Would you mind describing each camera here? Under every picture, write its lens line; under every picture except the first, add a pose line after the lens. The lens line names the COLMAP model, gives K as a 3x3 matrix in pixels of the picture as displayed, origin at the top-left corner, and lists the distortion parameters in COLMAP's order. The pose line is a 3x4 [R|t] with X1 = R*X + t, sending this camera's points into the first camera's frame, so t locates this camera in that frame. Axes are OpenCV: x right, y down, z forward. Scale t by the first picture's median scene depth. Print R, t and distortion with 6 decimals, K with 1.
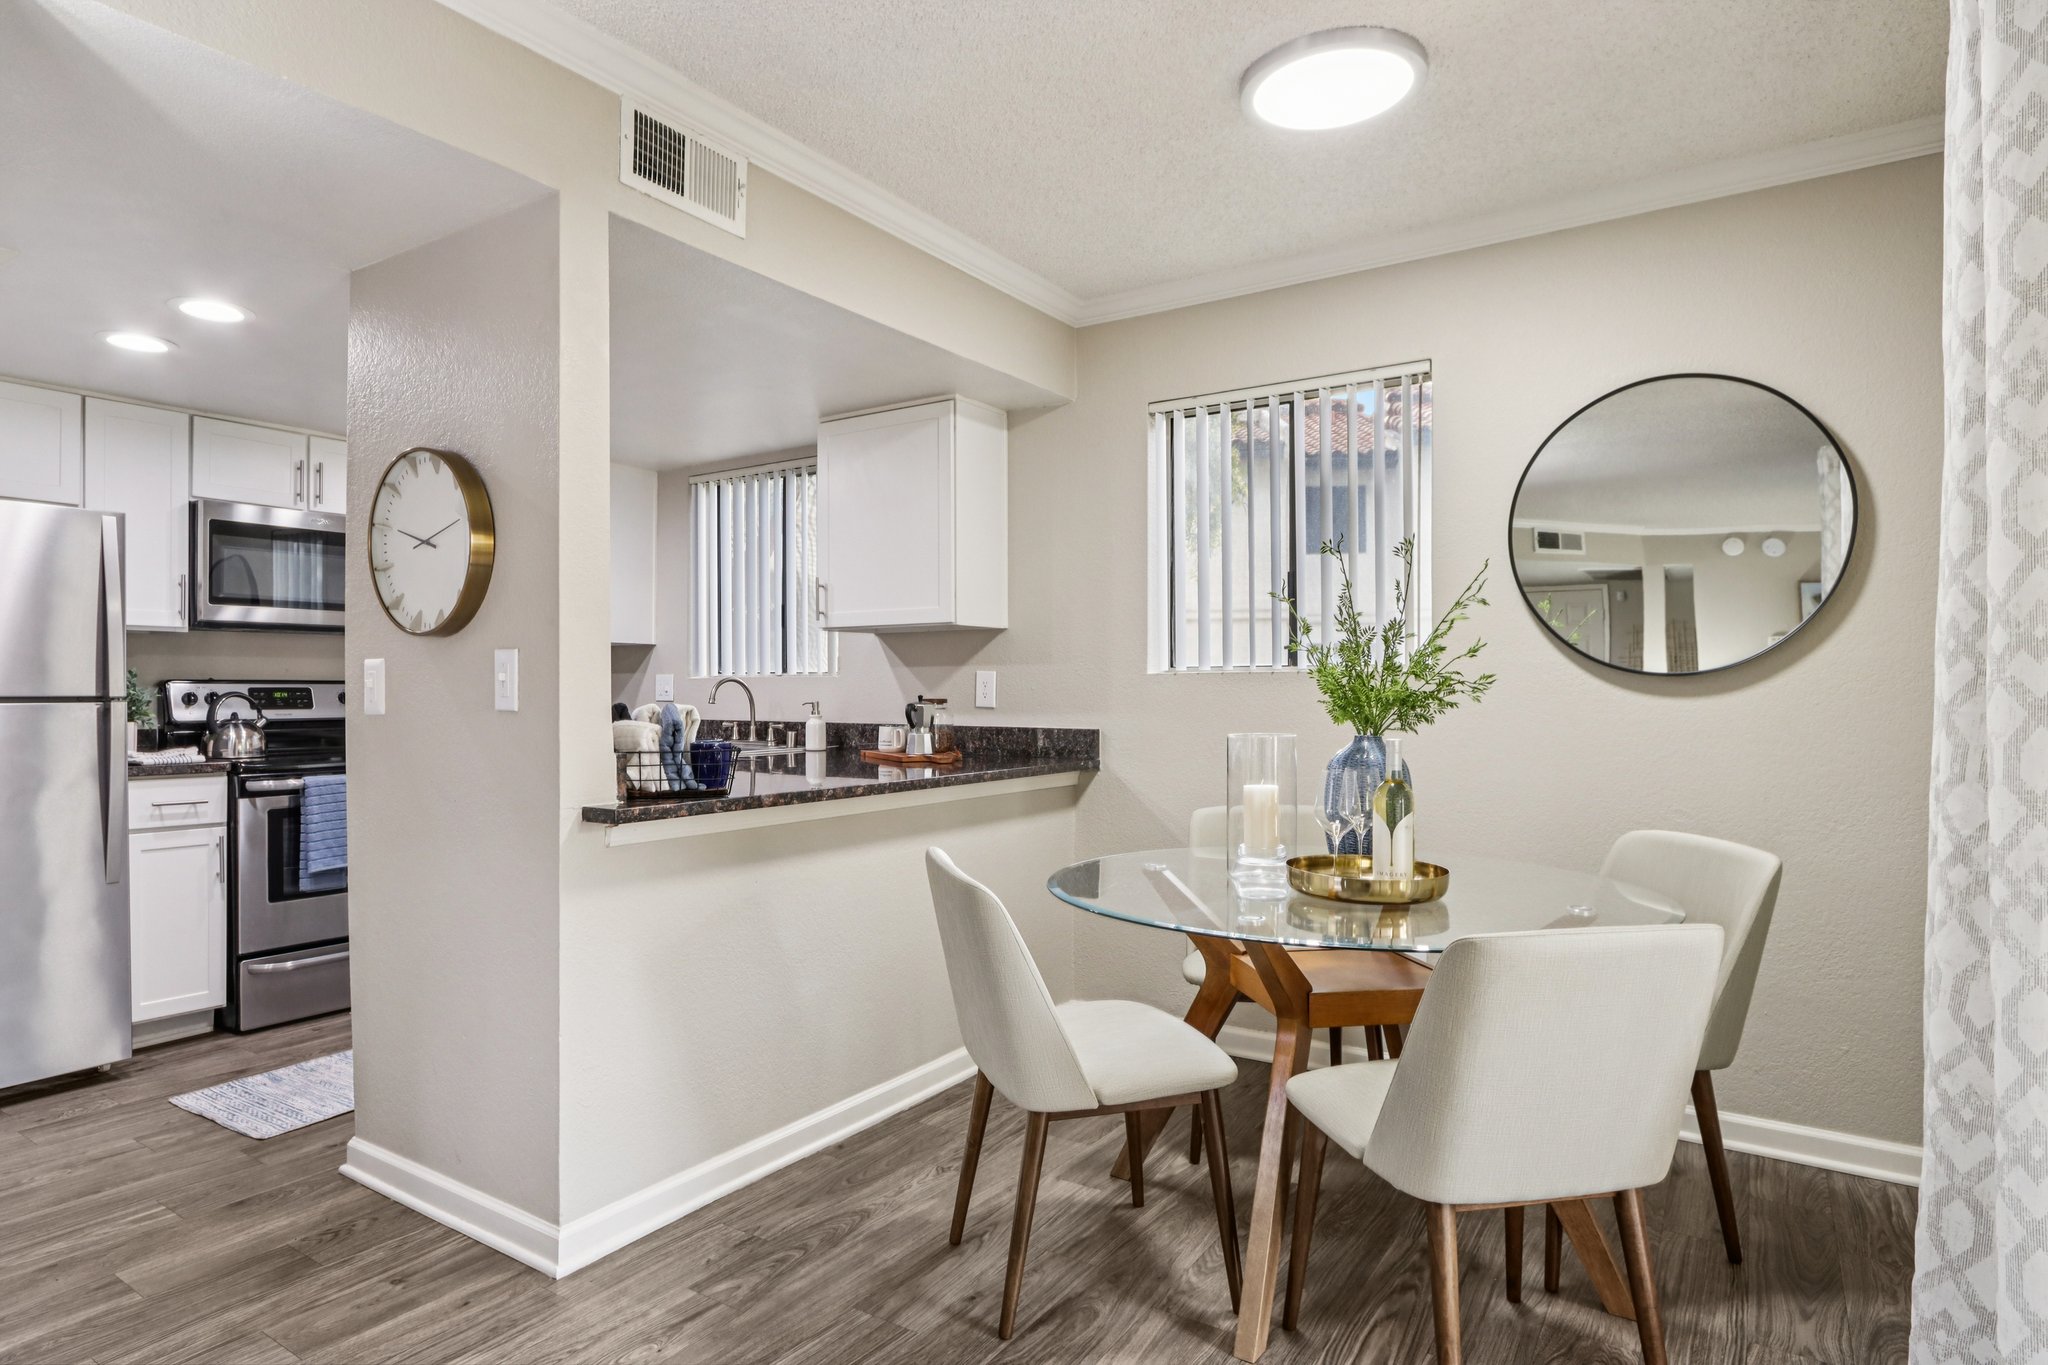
lens RADIAL K [[1158.5, 0, 1018.2], [0, 1158.5, 685.4], [0, 0, 1]] dist [-0.004154, -0.000075]
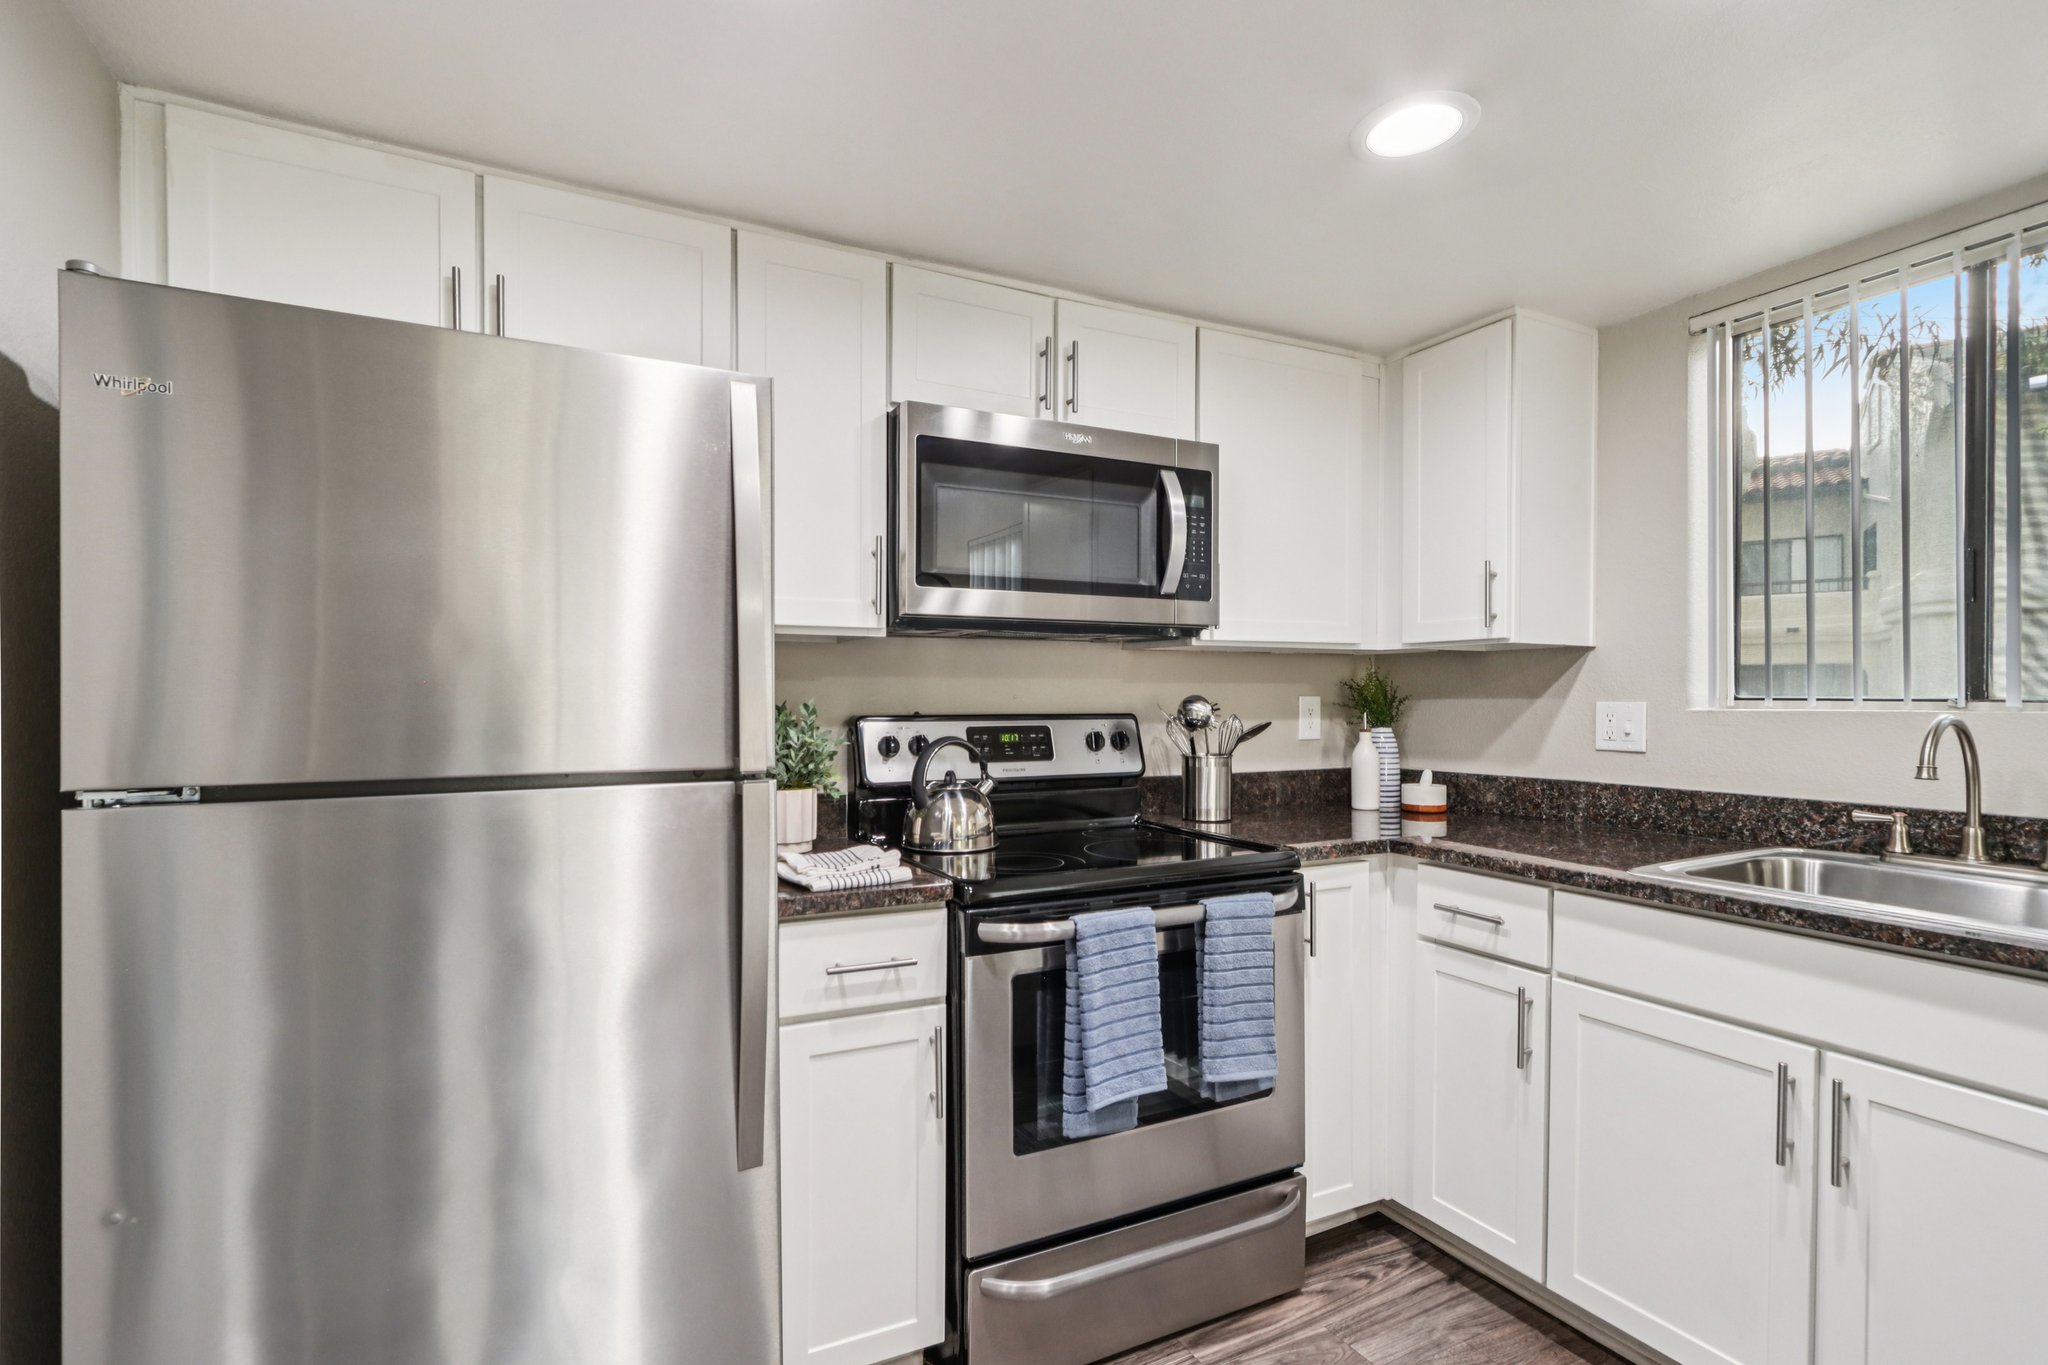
lens RADIAL K [[969.1, 0, 1022.1], [0, 969.1, 694.4], [0, 0, 1]] dist [0.000568, 0.000095]
pose [[0.880483, -0.004319, -0.474058, -0.424175], [0.001878, 0.999982, -0.005622, -0.013790], [0.474074, 0.004060, 0.880476, 0.599707]]
